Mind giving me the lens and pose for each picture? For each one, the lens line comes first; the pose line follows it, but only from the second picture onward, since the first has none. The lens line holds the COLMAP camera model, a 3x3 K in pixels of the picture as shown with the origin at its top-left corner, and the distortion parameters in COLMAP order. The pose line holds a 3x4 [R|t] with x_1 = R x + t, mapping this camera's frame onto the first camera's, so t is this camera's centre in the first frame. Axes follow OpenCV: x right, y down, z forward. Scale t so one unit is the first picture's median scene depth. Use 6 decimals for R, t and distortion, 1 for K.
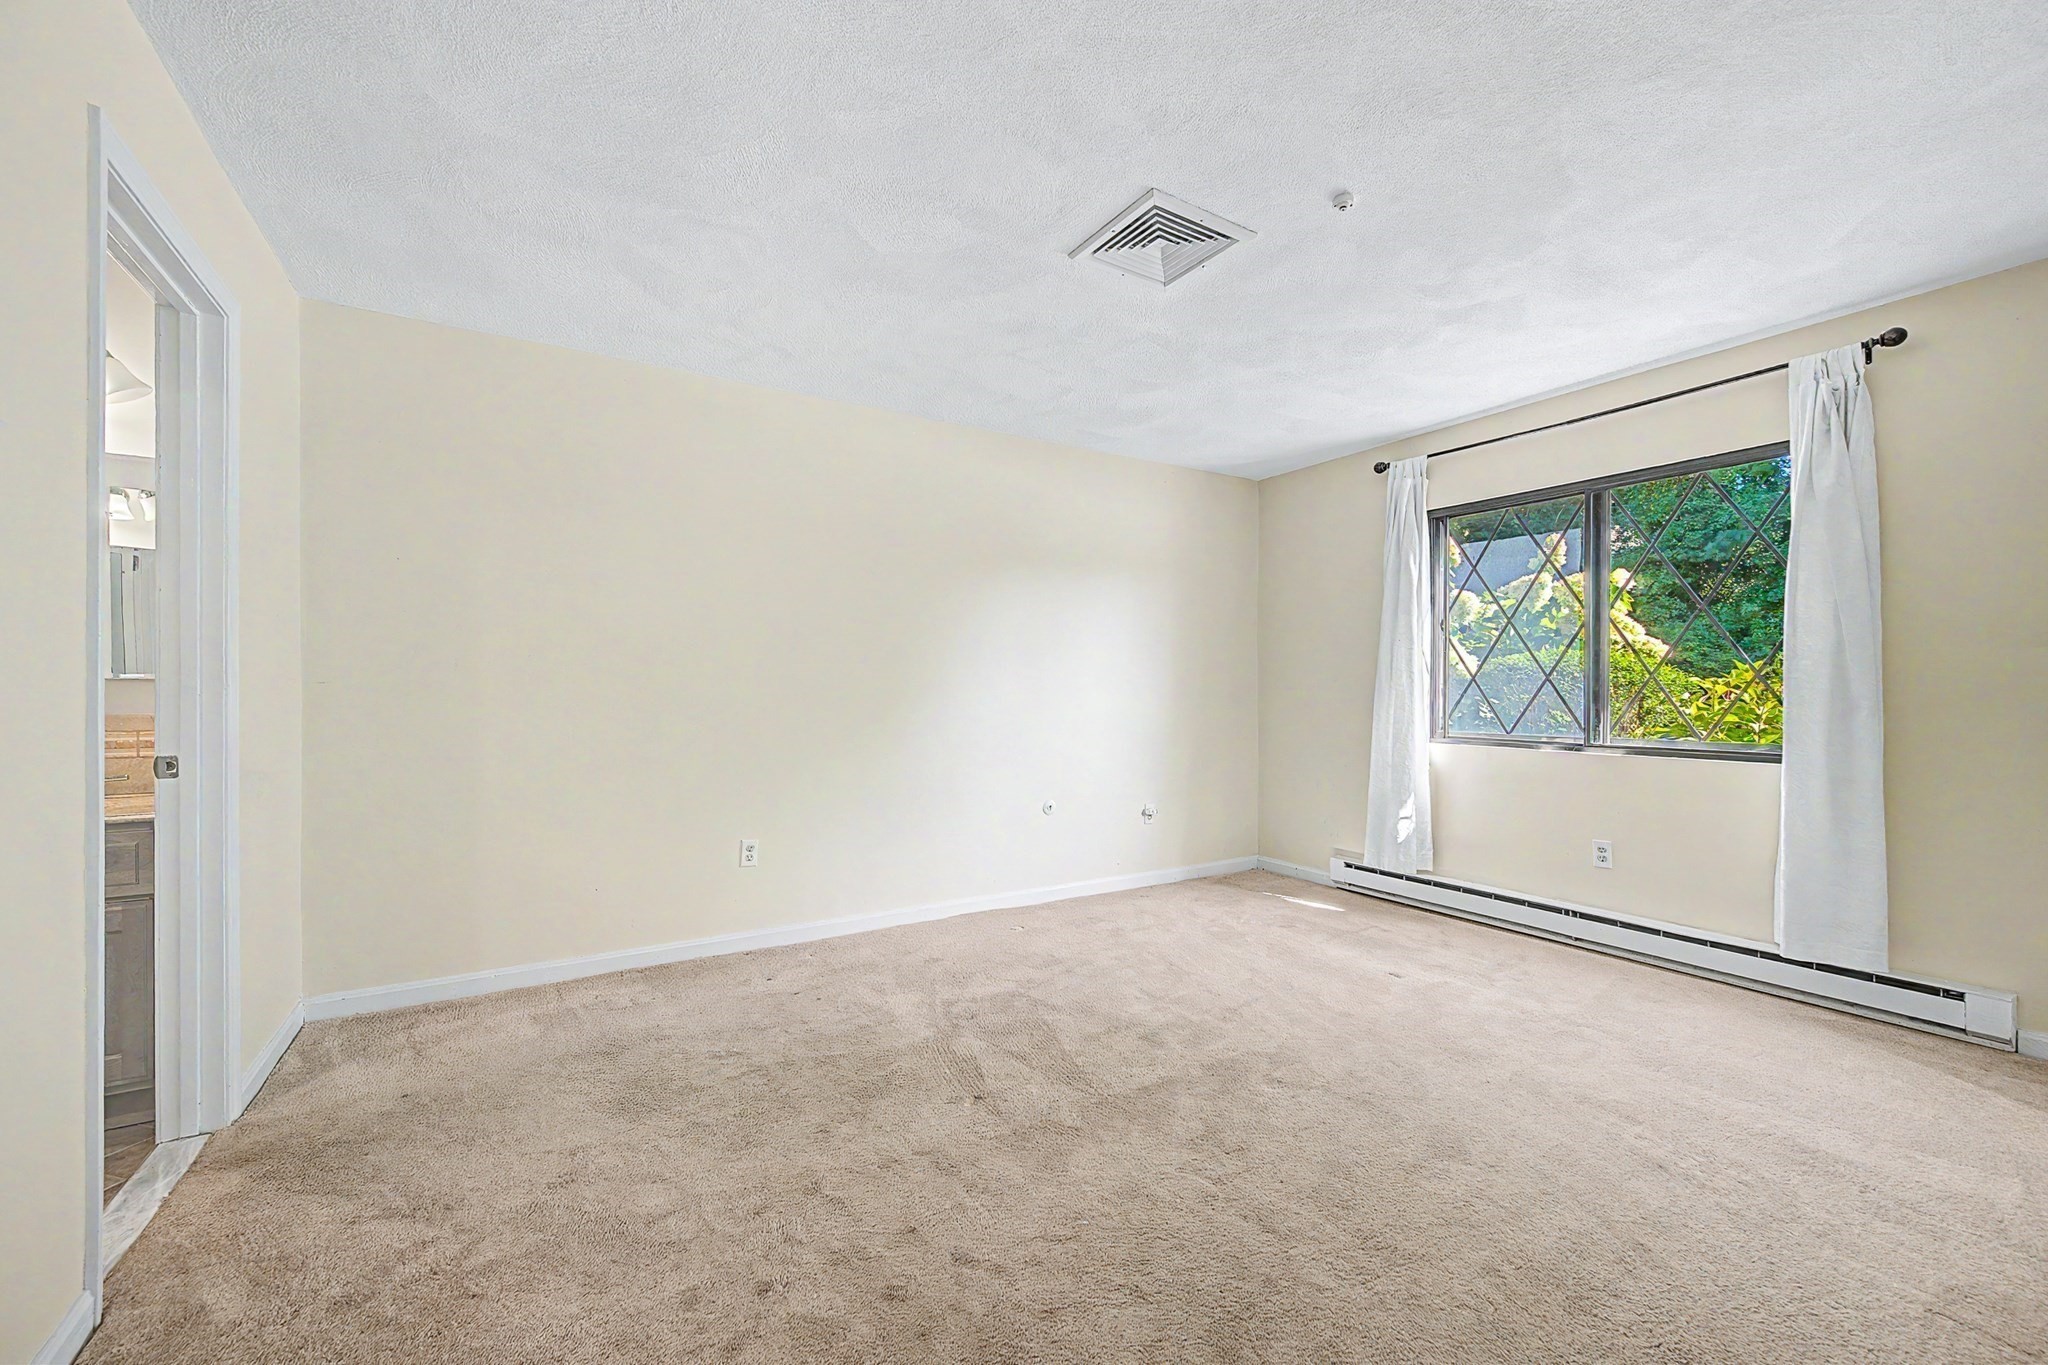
lens RADIAL K [[812.0, 0, 1032.9], [0, 812.0, 684.4], [0, 0, 1]] dist [-0.000156, -0.000889]
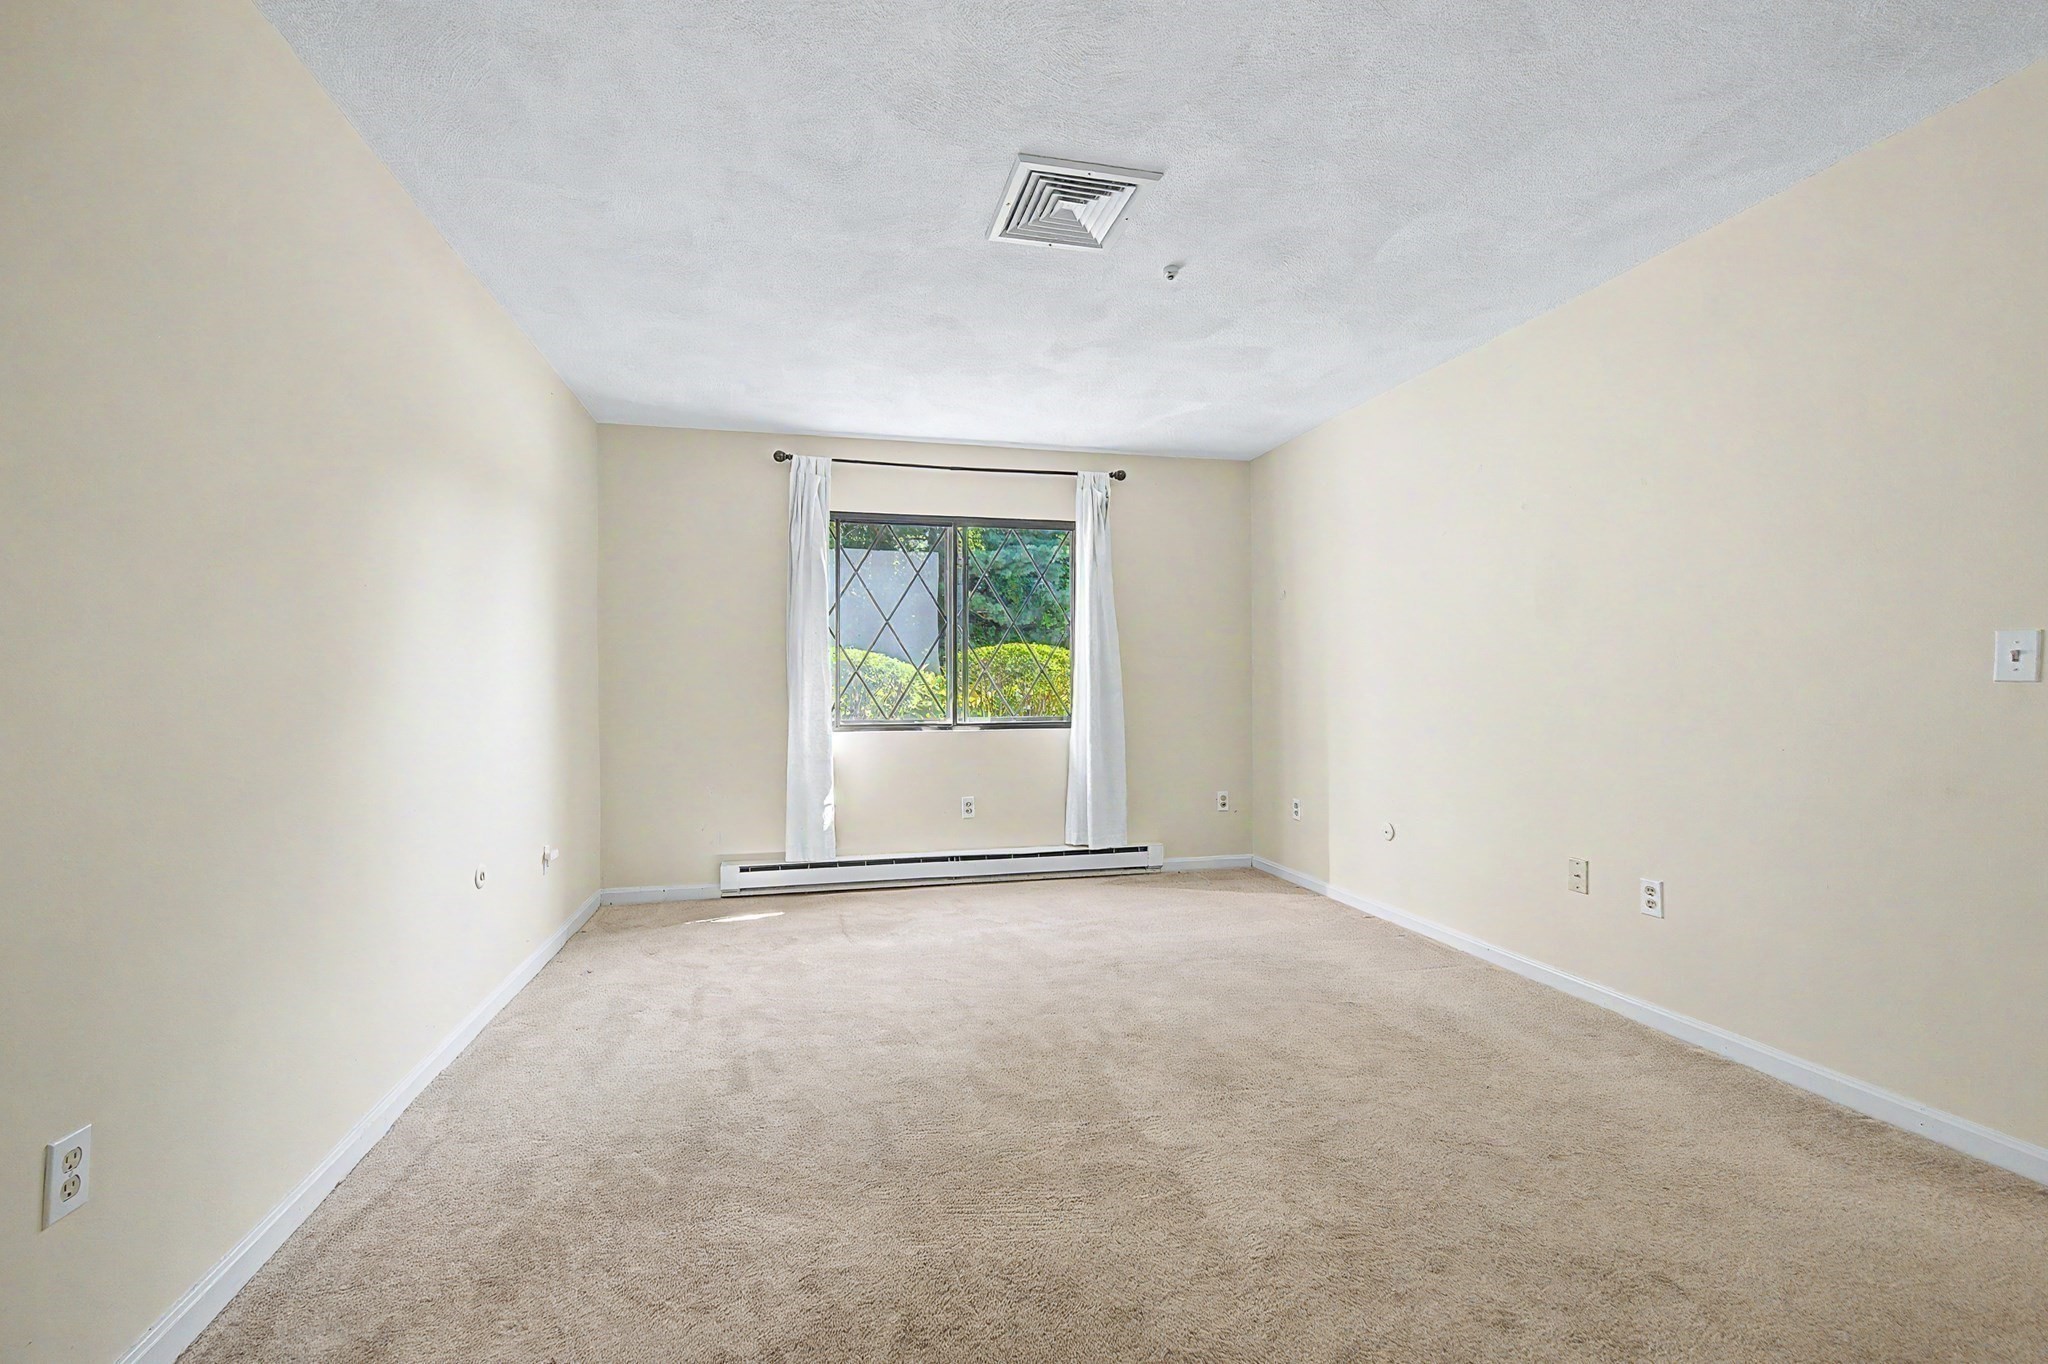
lens RADIAL K [[812.0, 0, 1031.2], [0, 812.0, 679.7], [0, 0, 1]] dist [-0.000156, -0.000889]
pose [[0.332123, -0.000312, 0.943236, -0.460988], [-0.000140, 1.000000, 0.000380, 0.003633], [-0.943236, -0.000258, 0.332123, 0.448397]]
